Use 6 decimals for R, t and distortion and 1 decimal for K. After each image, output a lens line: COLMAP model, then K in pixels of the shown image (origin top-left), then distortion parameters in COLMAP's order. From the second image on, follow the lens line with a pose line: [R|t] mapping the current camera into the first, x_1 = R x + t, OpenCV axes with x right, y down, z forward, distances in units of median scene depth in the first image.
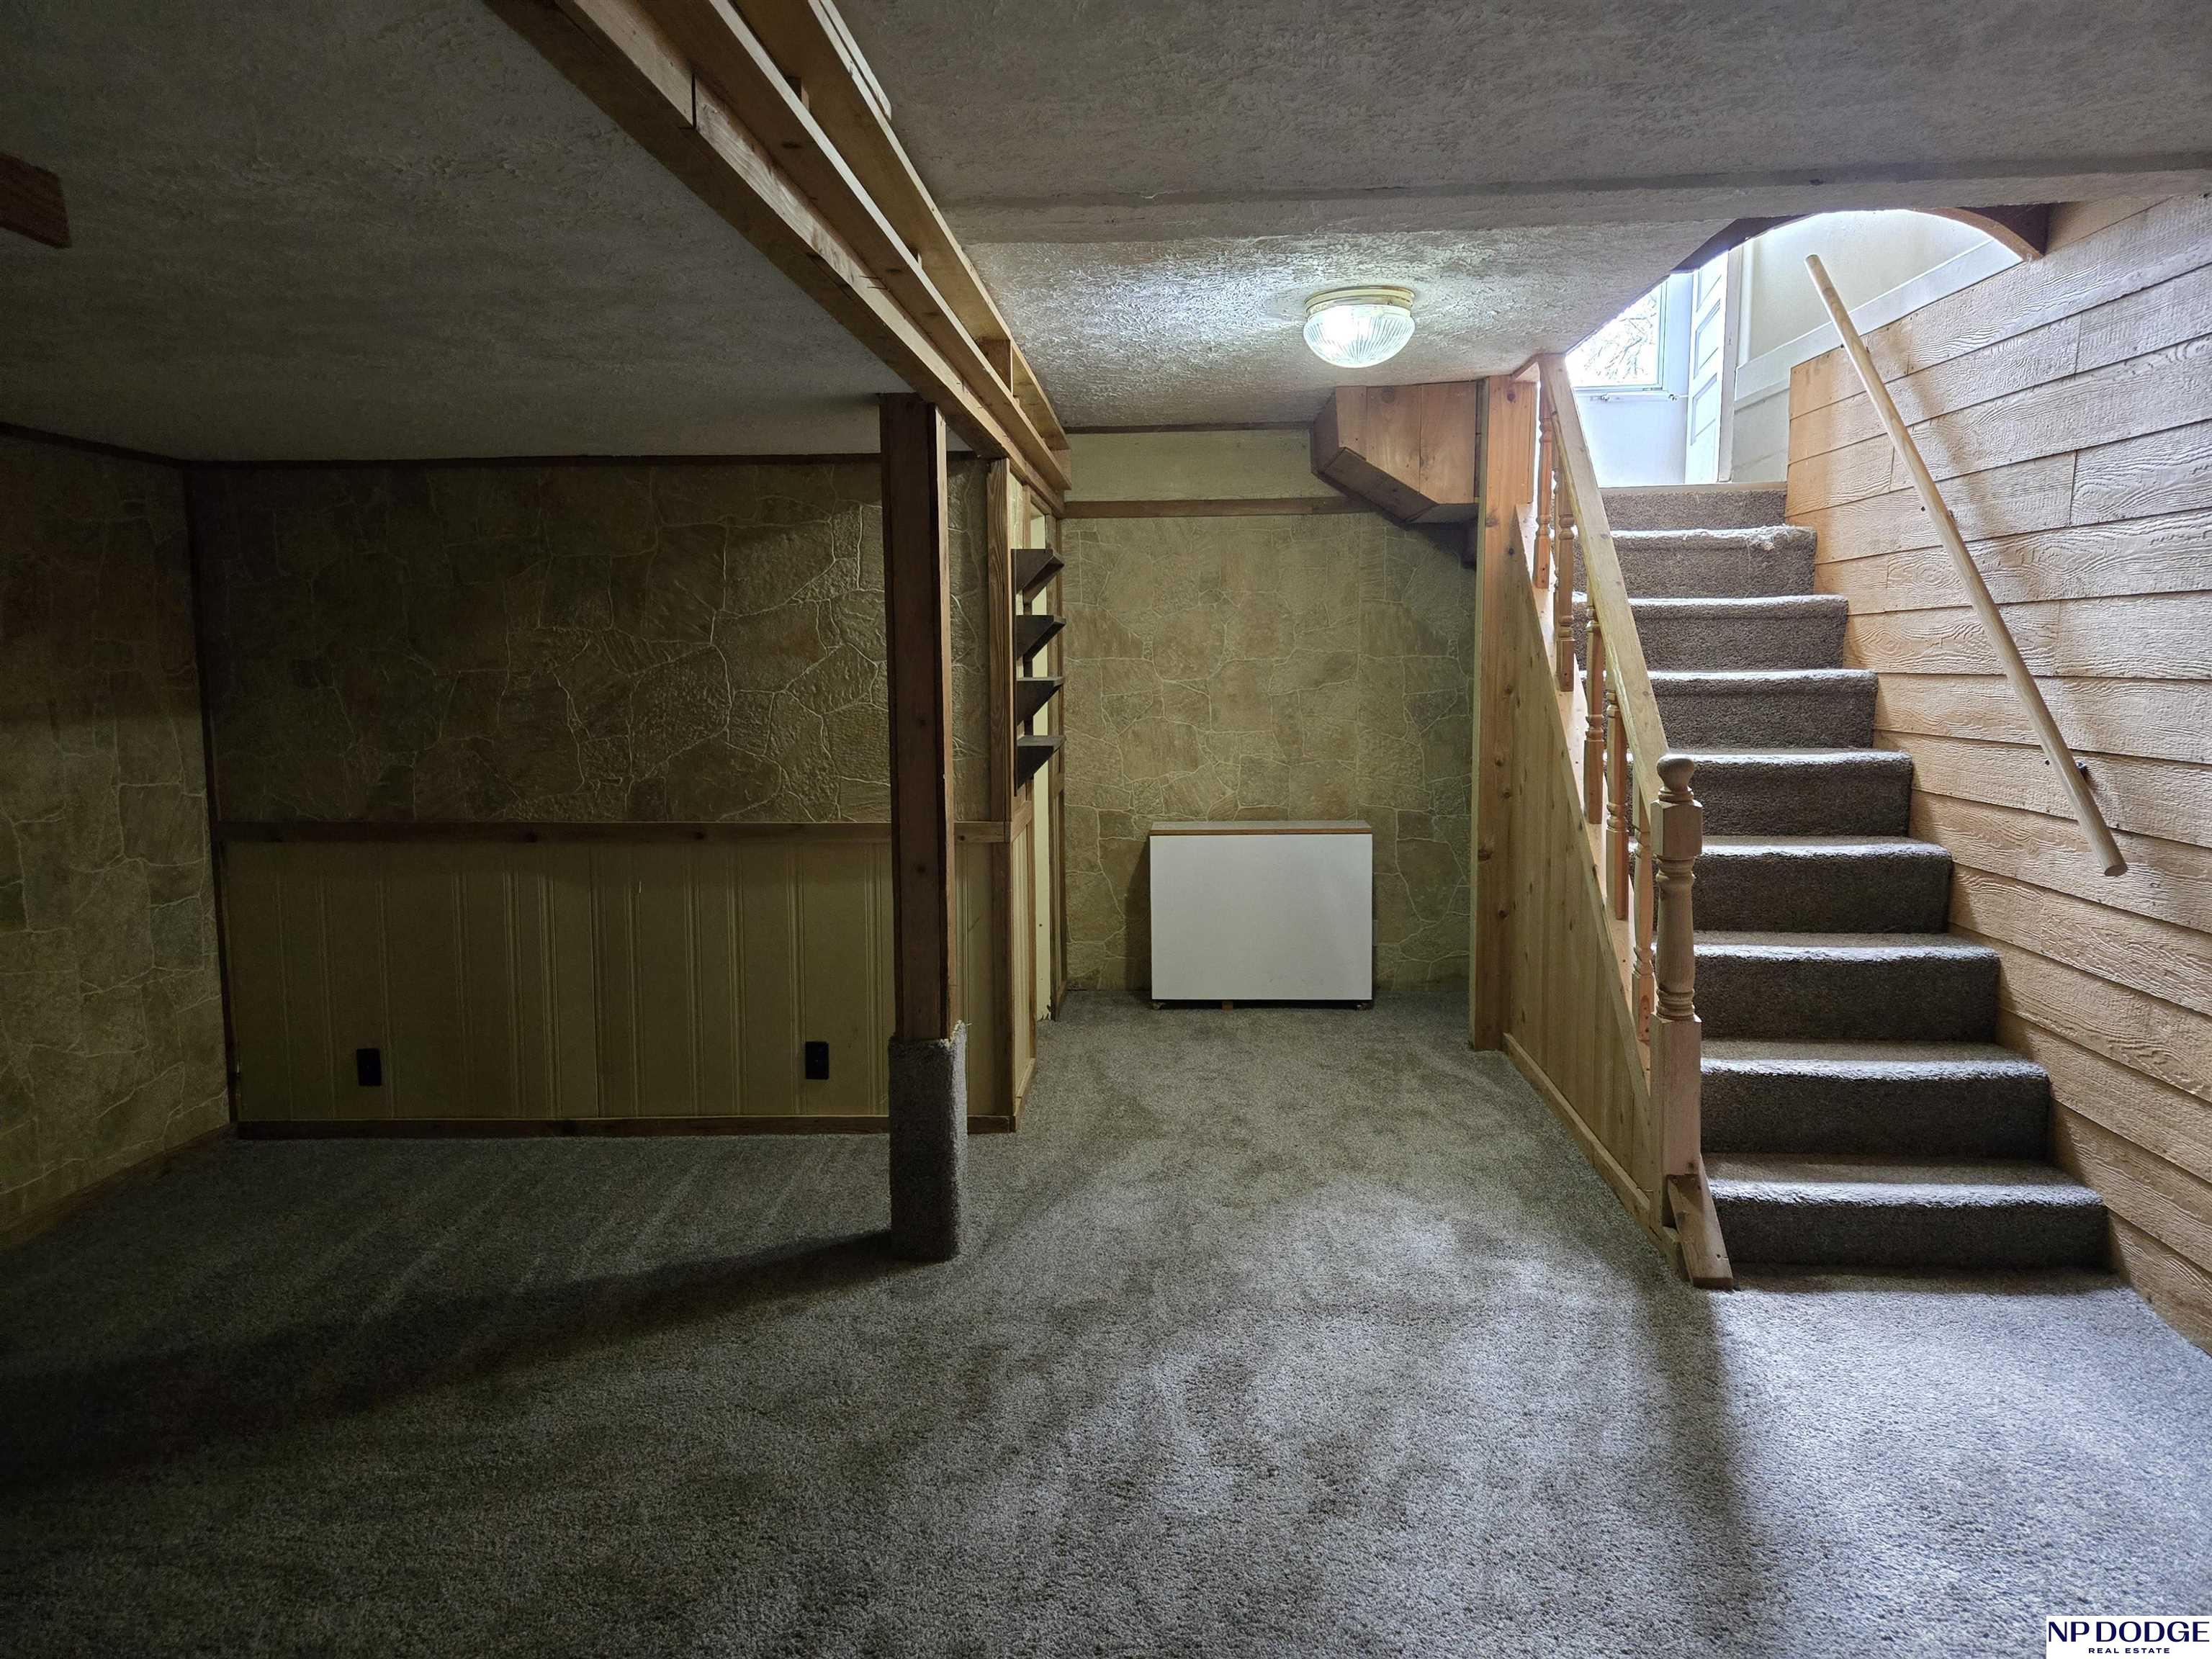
lens RADIAL K [[1466.7, 0, 1111.1], [0, 1466.7, 814.9], [0, 0, 1]] dist [0.075833, -0.056044]
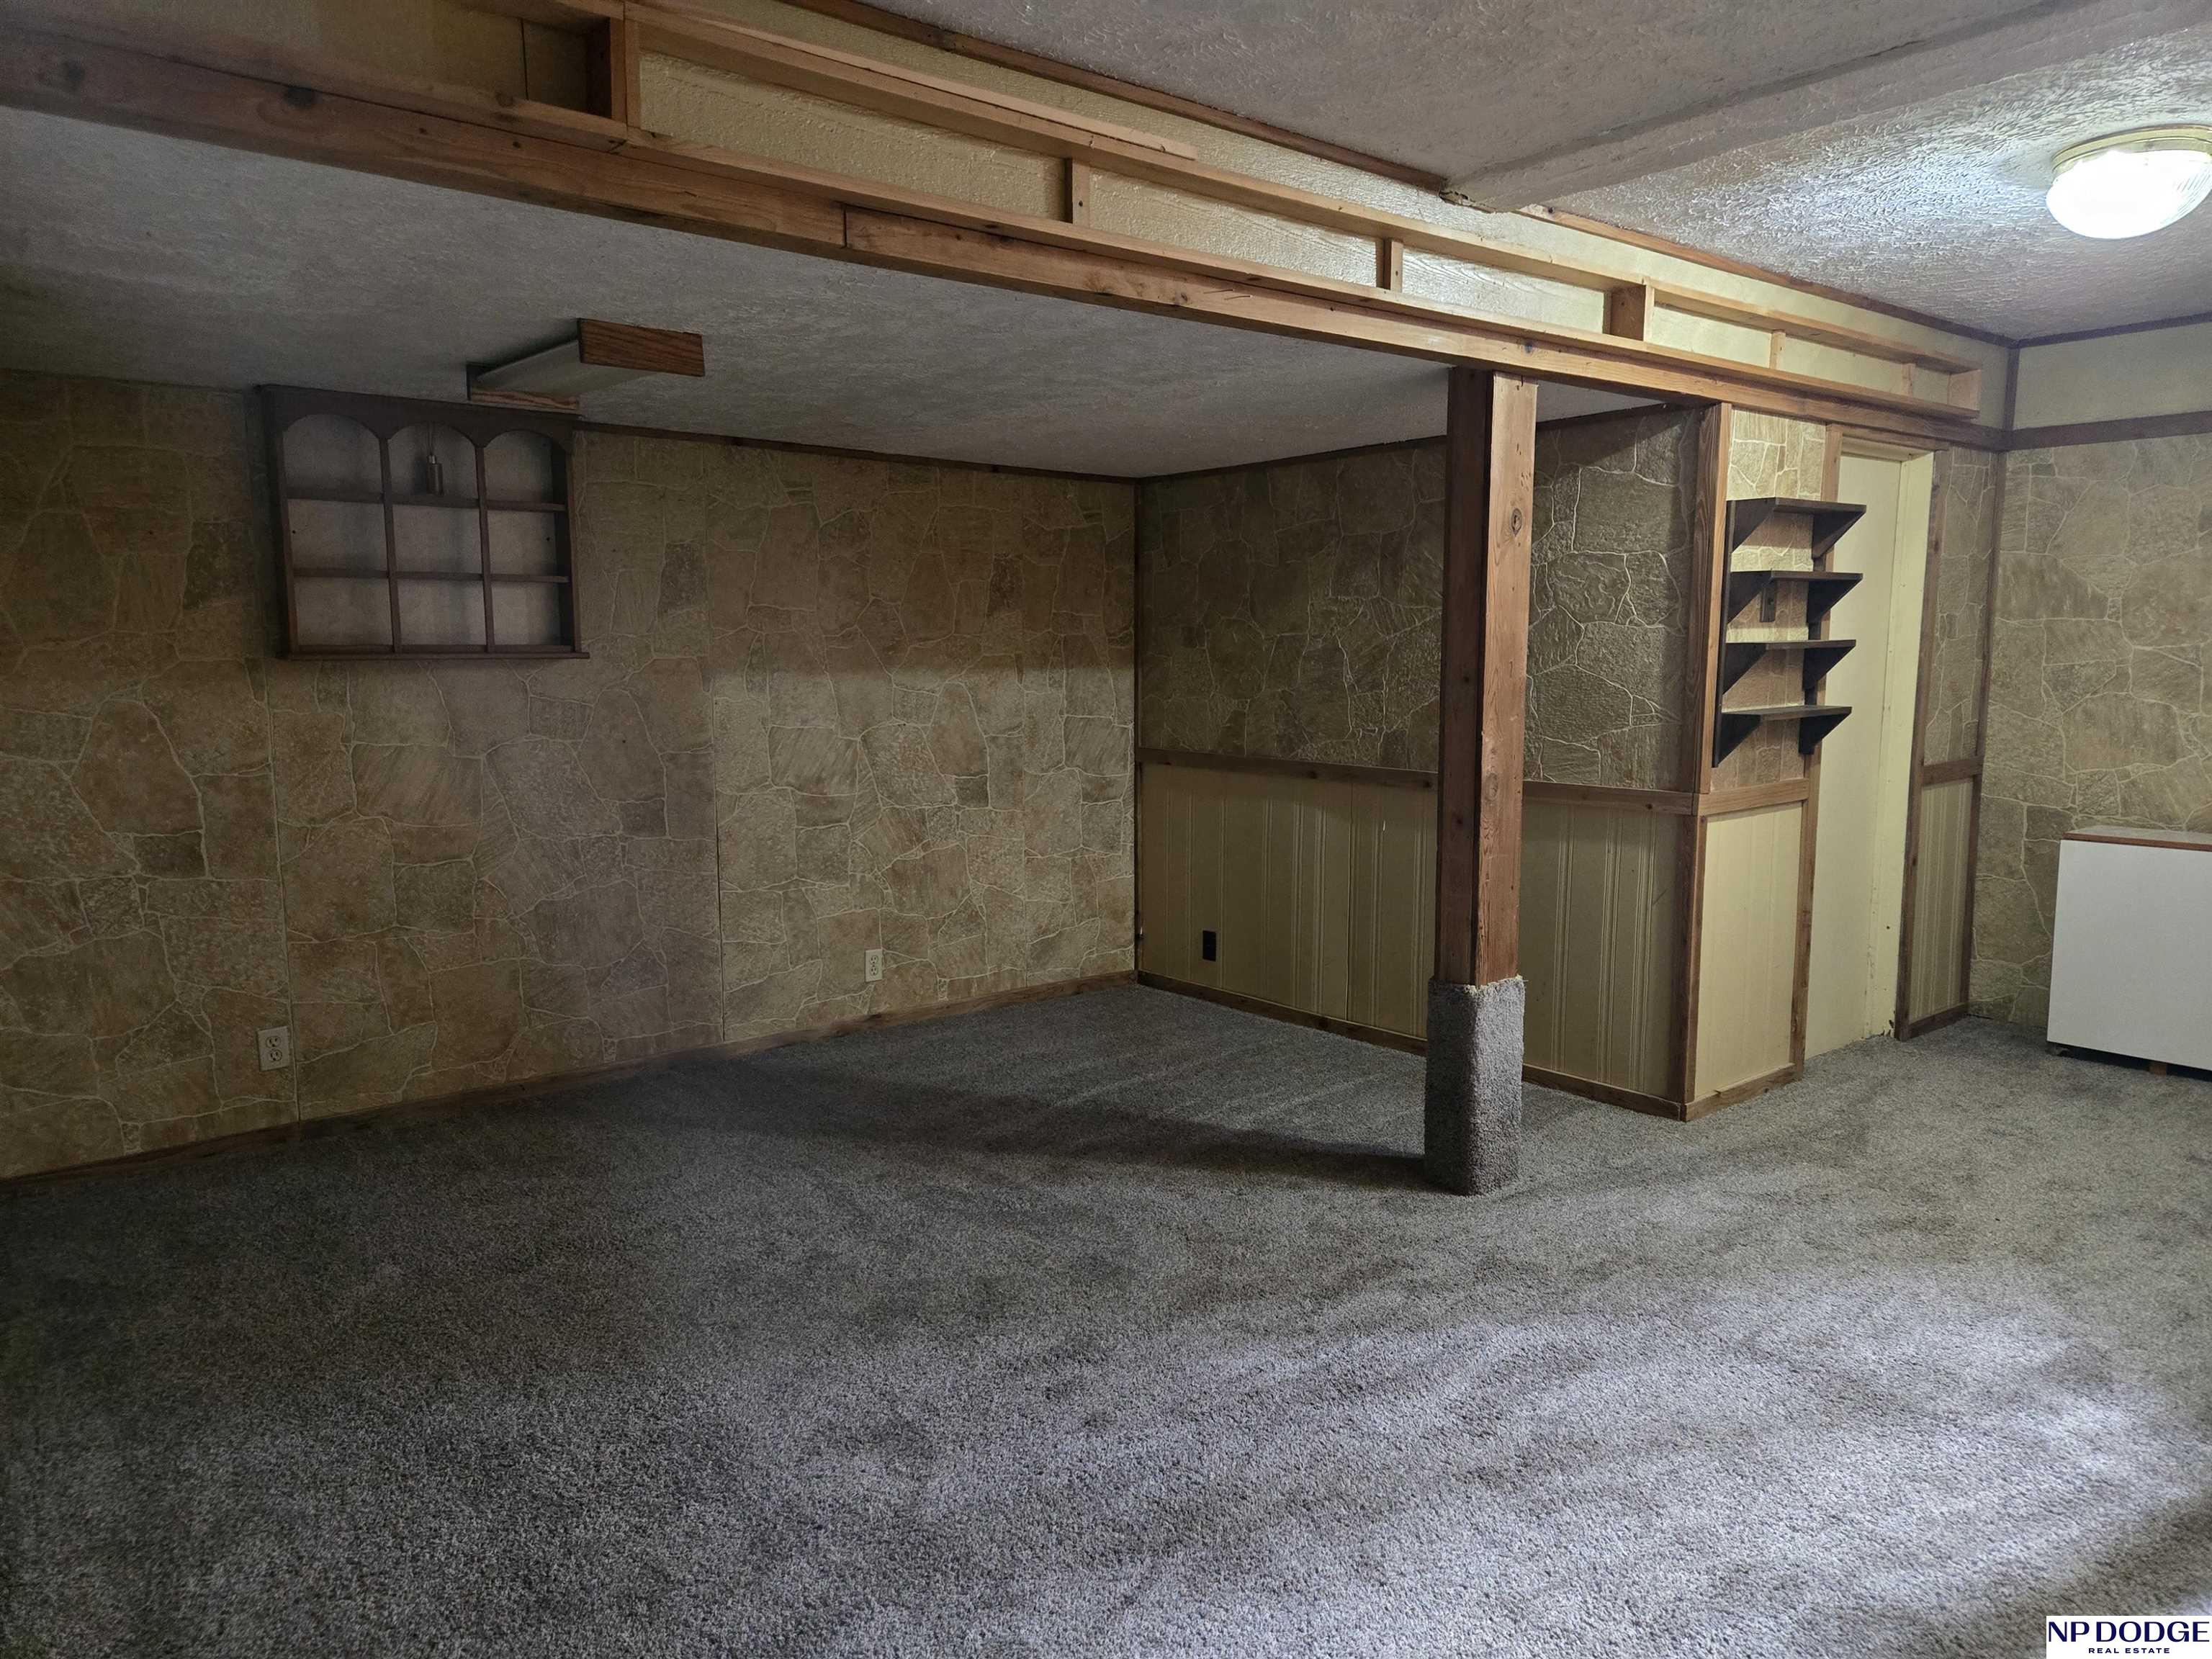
lens RADIAL K [[1468.3, 0, 1106.0], [0, 1468.3, 829.5], [0, 0, 1]] dist [0.073243, -0.060858]
pose [[0.680482, 0.099559, -0.725970, 0.383030], [-0.078128, 0.994937, 0.063211, -0.003093], [0.728588, 0.013705, 0.684816, 0.077522]]
